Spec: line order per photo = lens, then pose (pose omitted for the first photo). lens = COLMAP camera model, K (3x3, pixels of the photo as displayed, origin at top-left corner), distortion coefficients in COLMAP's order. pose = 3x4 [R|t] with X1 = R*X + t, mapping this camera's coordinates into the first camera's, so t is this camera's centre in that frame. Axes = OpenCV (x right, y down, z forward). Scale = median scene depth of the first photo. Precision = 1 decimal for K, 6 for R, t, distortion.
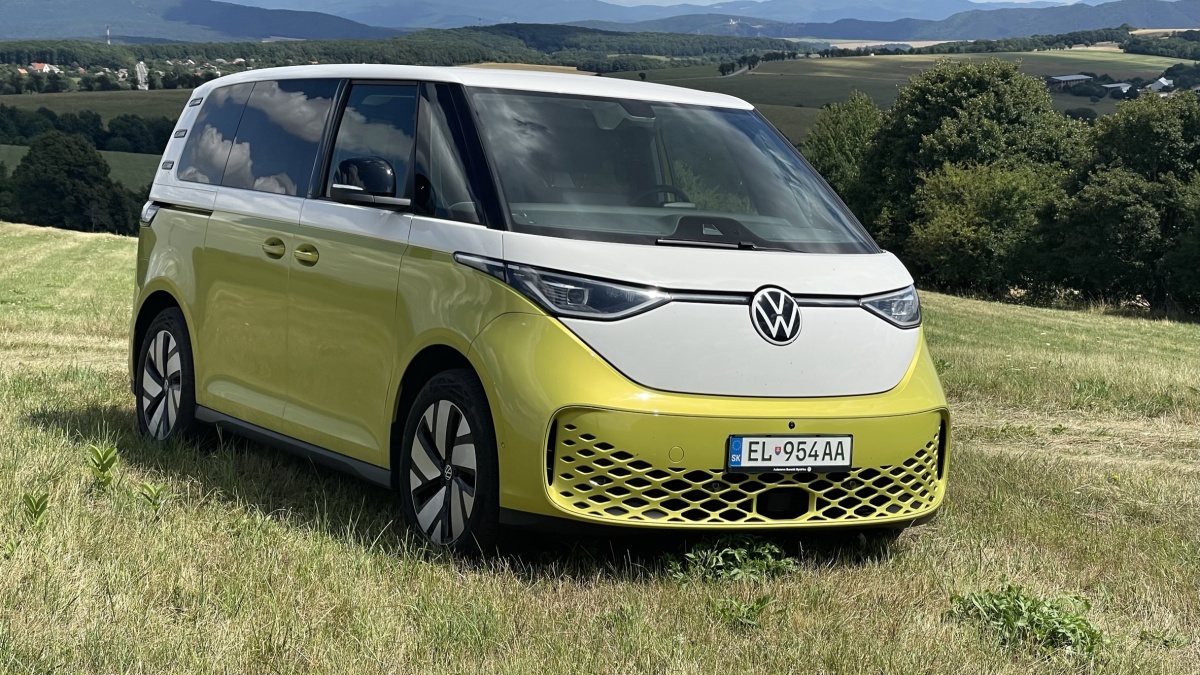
lens RADIAL K [[2206.6, 0, 579.5], [0, 2206.6, 301.6], [0, 0, 1]] dist [0.246090, 0.079924]
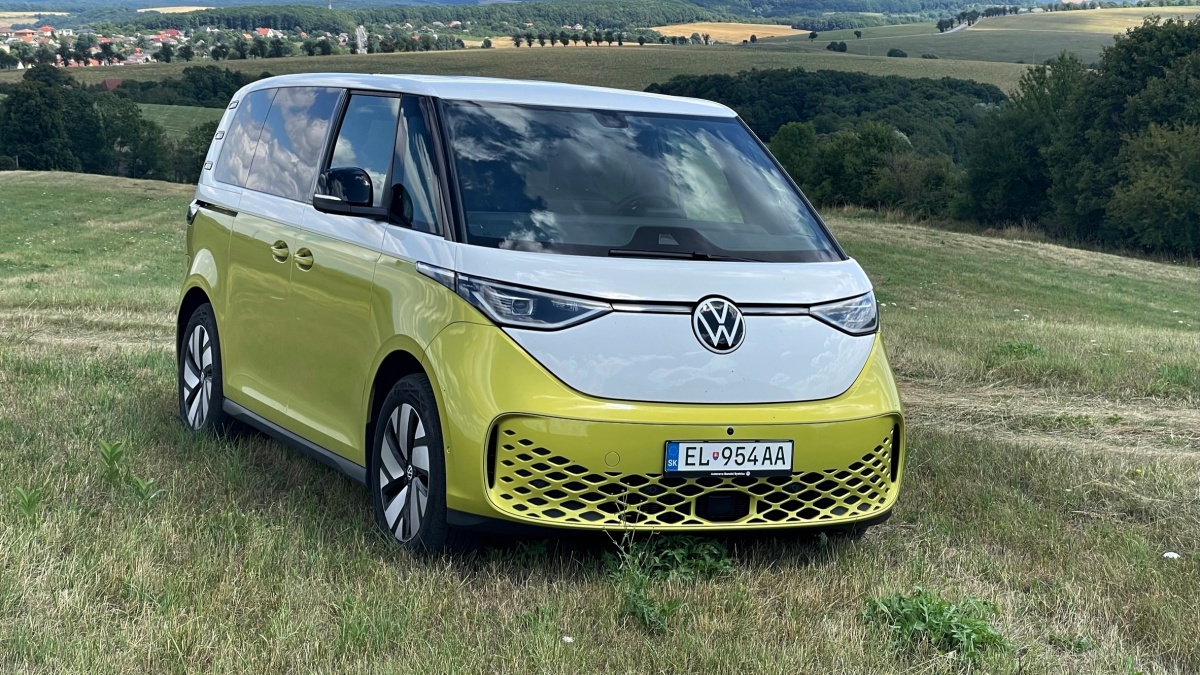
lens RADIAL K [[2206.1, 0, 600.0], [0, 2206.1, 337.5], [0, 0, 1]] dist [0.234580, 0.154091]
pose [[0.996279, 0.003796, -0.086107, 0.122763], [-0.000907, 0.999436, 0.033565, -0.022238], [0.086186, -0.033362, 0.995720, -0.030964]]
